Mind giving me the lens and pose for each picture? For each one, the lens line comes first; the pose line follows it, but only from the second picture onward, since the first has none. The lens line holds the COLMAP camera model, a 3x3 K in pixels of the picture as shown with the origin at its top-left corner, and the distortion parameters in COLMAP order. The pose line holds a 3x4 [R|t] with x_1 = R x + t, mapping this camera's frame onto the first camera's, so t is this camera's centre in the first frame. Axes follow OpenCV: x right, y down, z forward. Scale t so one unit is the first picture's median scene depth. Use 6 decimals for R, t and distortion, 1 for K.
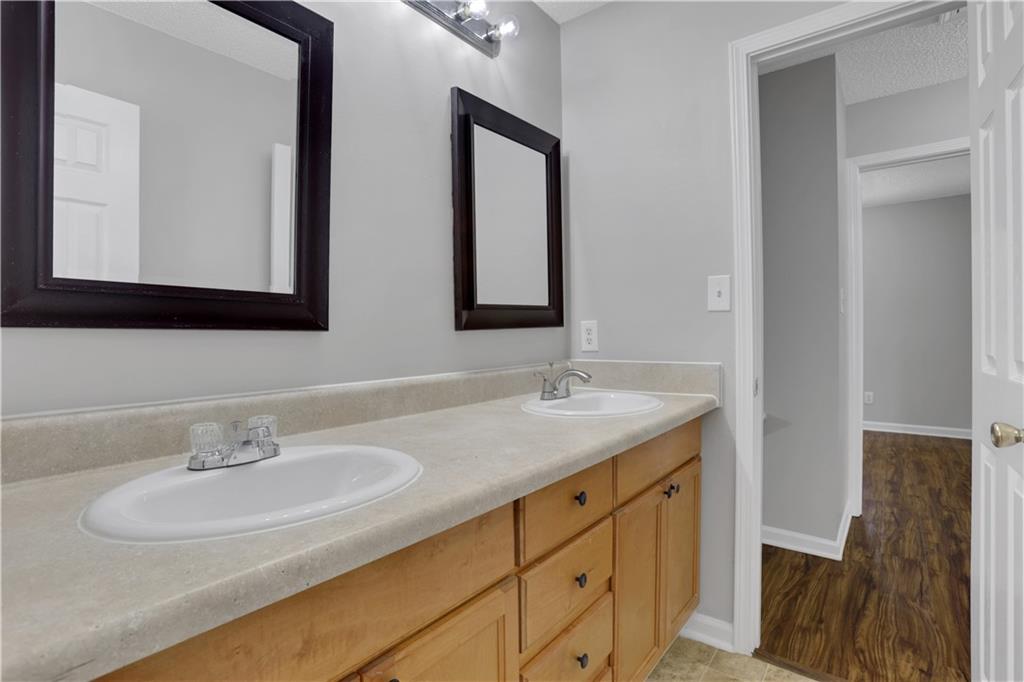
lens RADIAL K [[487.7, 0, 515.7], [0, 487.7, 333.0], [0, 0, 1]] dist [-0.077283, 0.032542]
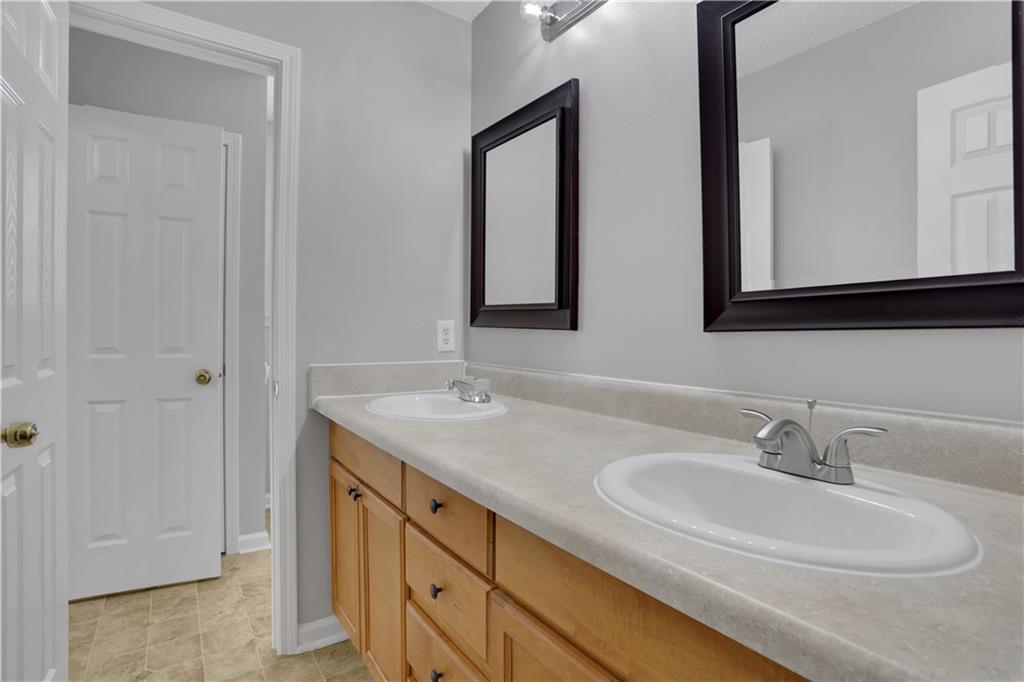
lens RADIAL K [[487.7, 0, 515.7], [0, 487.7, 333.0], [0, 0, 1]] dist [-0.077283, 0.032542]
pose [[-0.172163, 0.015003, -0.984954, 0.878447], [-0.028008, 0.999405, 0.020119, -0.018473], [0.984670, 0.031050, -0.171641, 1.083900]]
